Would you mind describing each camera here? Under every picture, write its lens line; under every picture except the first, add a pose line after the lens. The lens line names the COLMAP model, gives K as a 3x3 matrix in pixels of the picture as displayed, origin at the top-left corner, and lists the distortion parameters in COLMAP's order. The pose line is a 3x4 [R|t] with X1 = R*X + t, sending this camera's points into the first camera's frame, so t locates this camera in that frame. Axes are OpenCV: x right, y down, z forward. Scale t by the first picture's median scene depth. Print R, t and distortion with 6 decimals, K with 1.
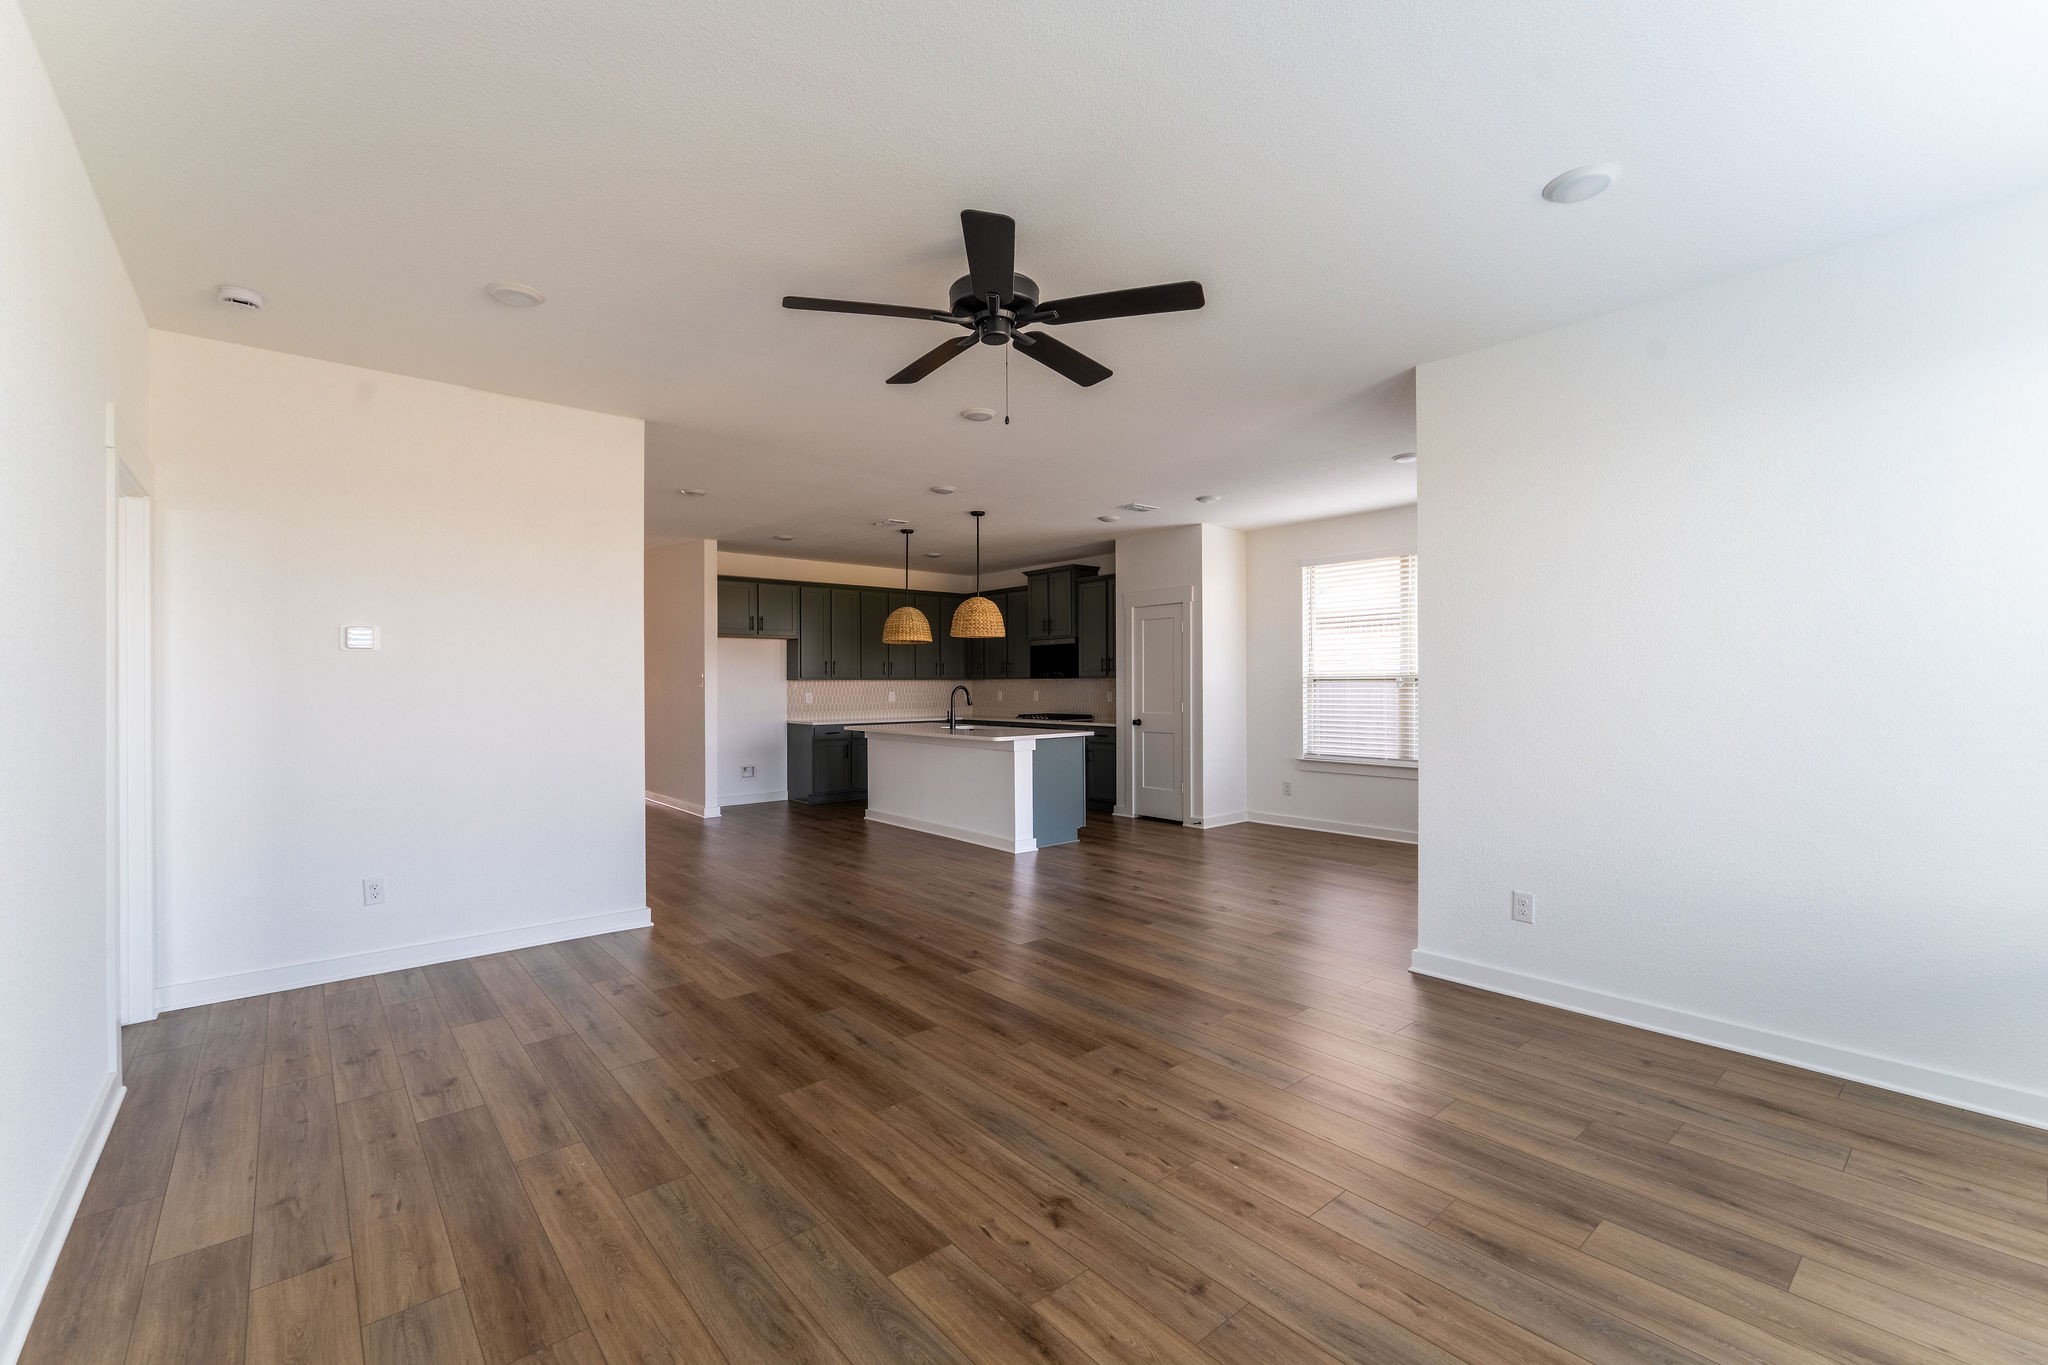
lens RADIAL K [[870.1, 0, 999.8], [0, 870.1, 682.8], [0, 0, 1]] dist [-0.003301, 0.001017]
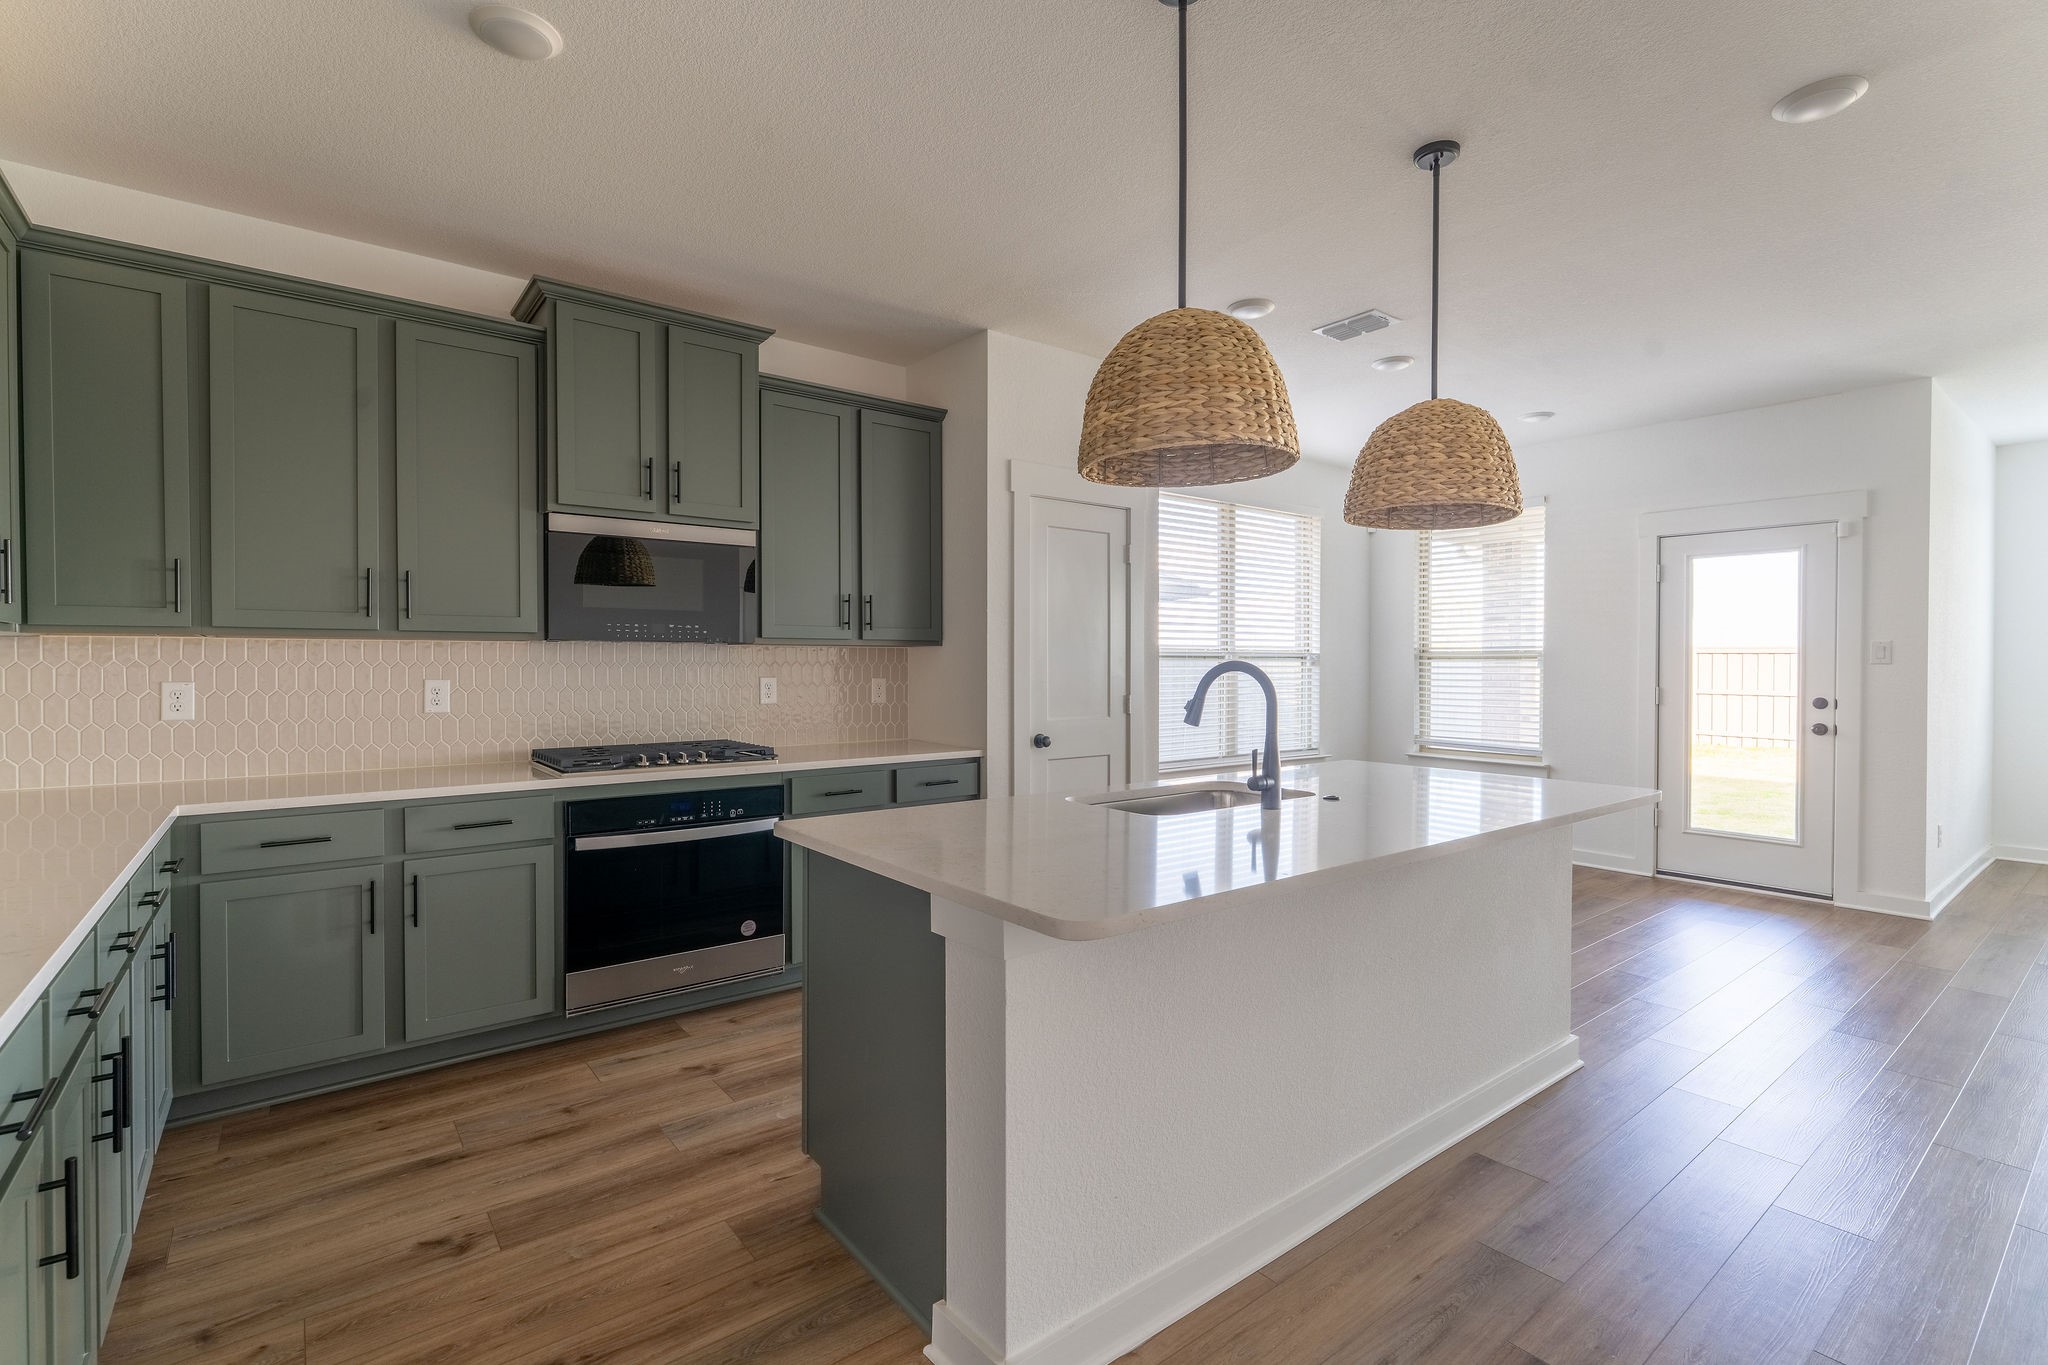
lens RADIAL K [[915.0, 0, 989.5], [0, 915.0, 672.2], [0, 0, 1]] dist [-0.005166, -0.000303]
pose [[0.035910, -0.004395, 0.999345, -0.441348], [-0.002784, 0.999986, 0.004498, 0.007847], [-0.999351, -0.002944, 0.035897, 1.321747]]
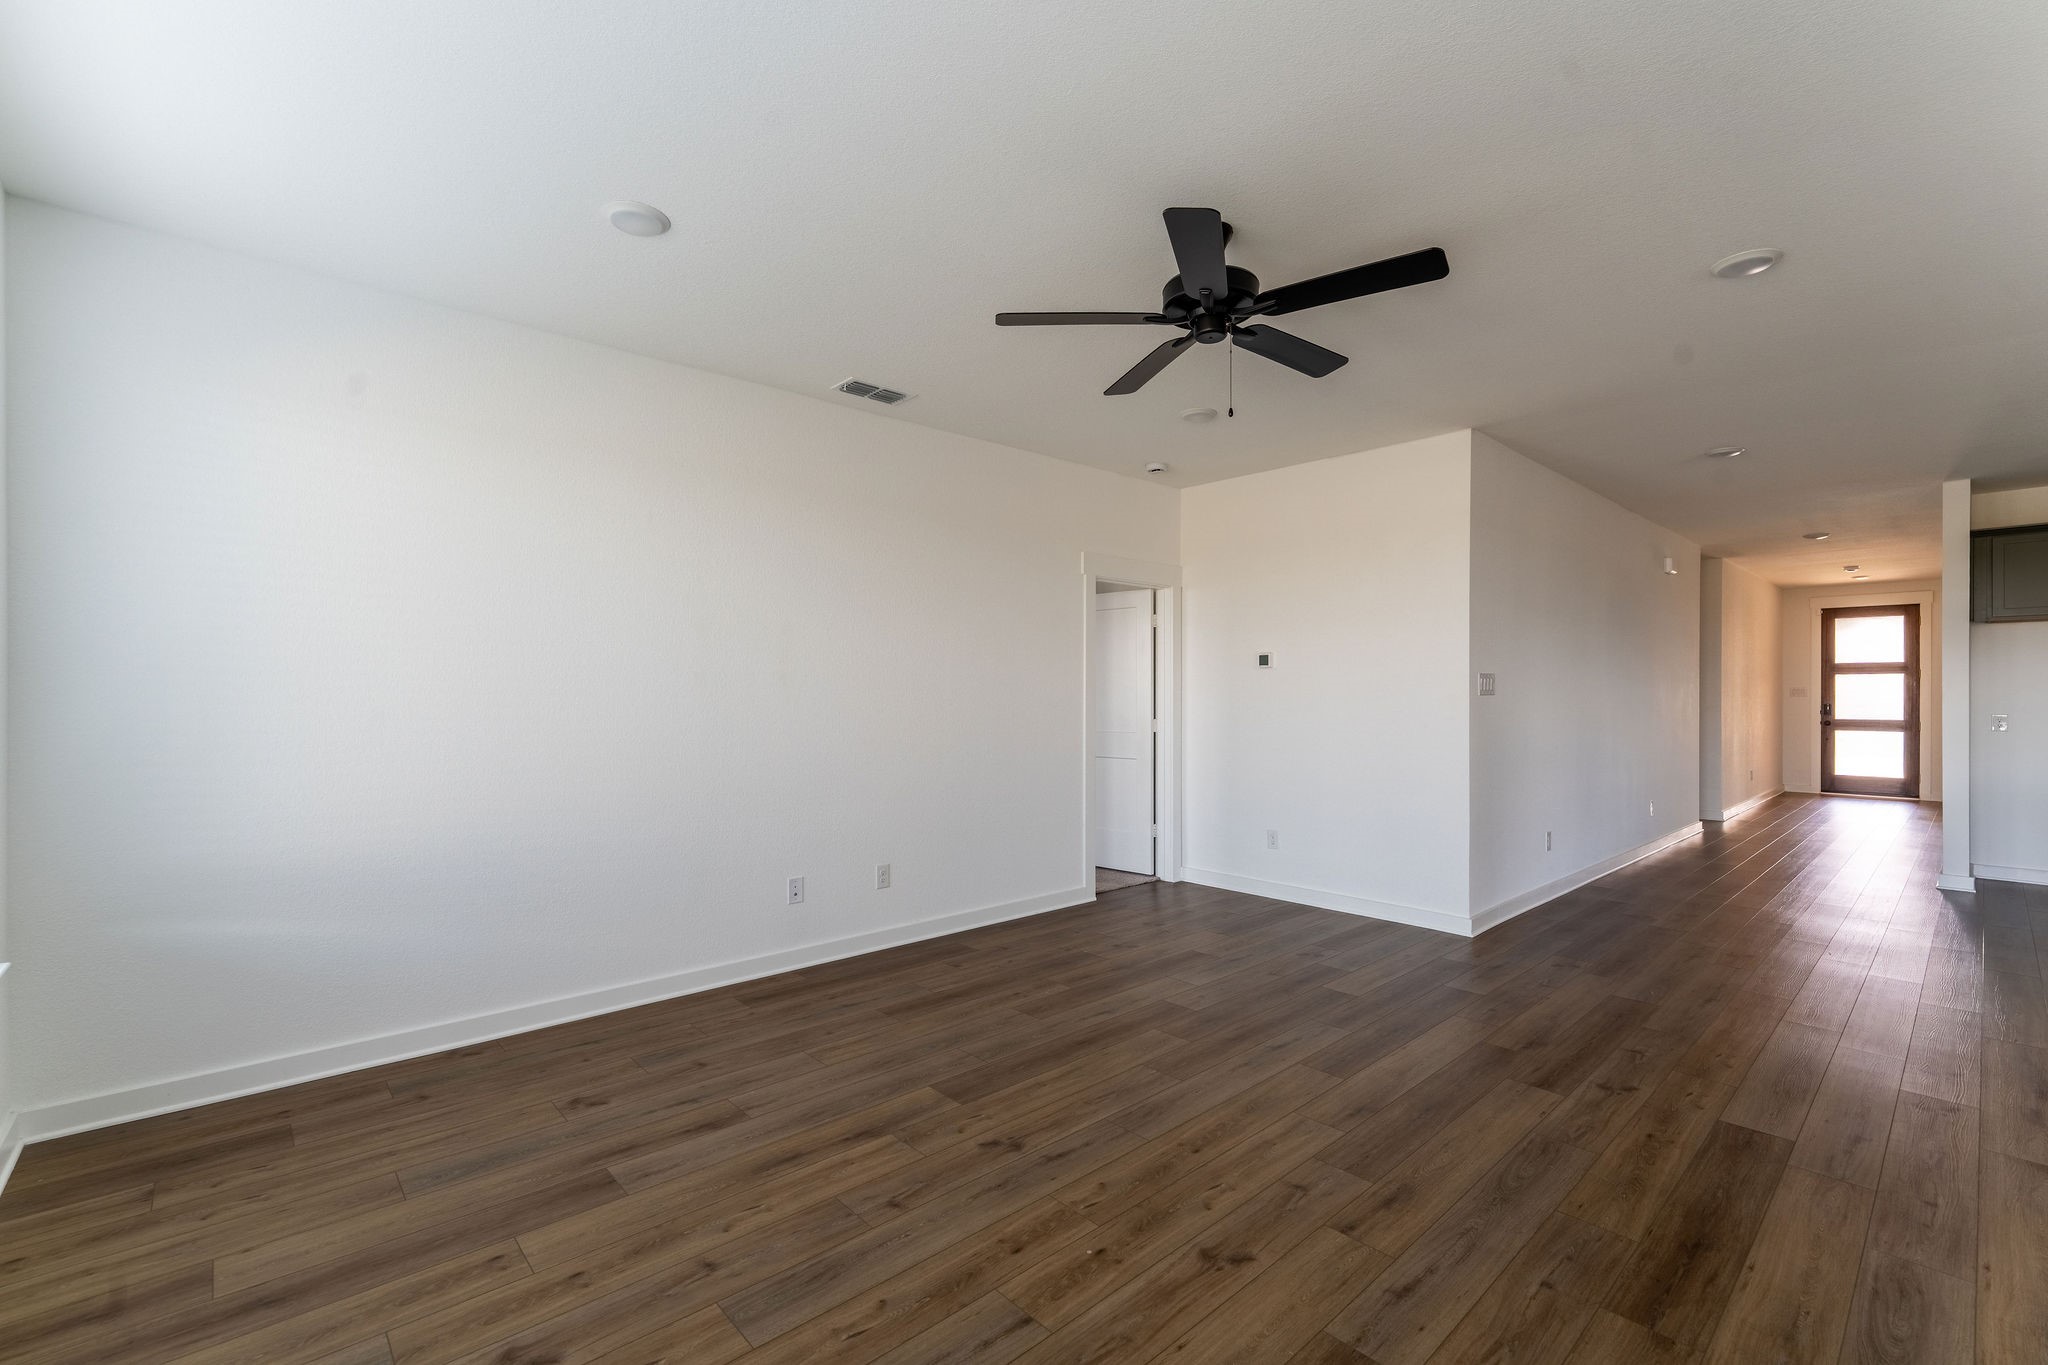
lens RADIAL K [[870.1, 0, 1009.9], [0, 870.1, 688.1], [0, 0, 1]] dist [-0.003301, 0.001017]
pose [[0.041075, -0.002068, -0.999154, 0.420138], [-0.001094, 0.999997, -0.002115, -0.000314], [0.999155, 0.001180, 0.041073, 0.328288]]
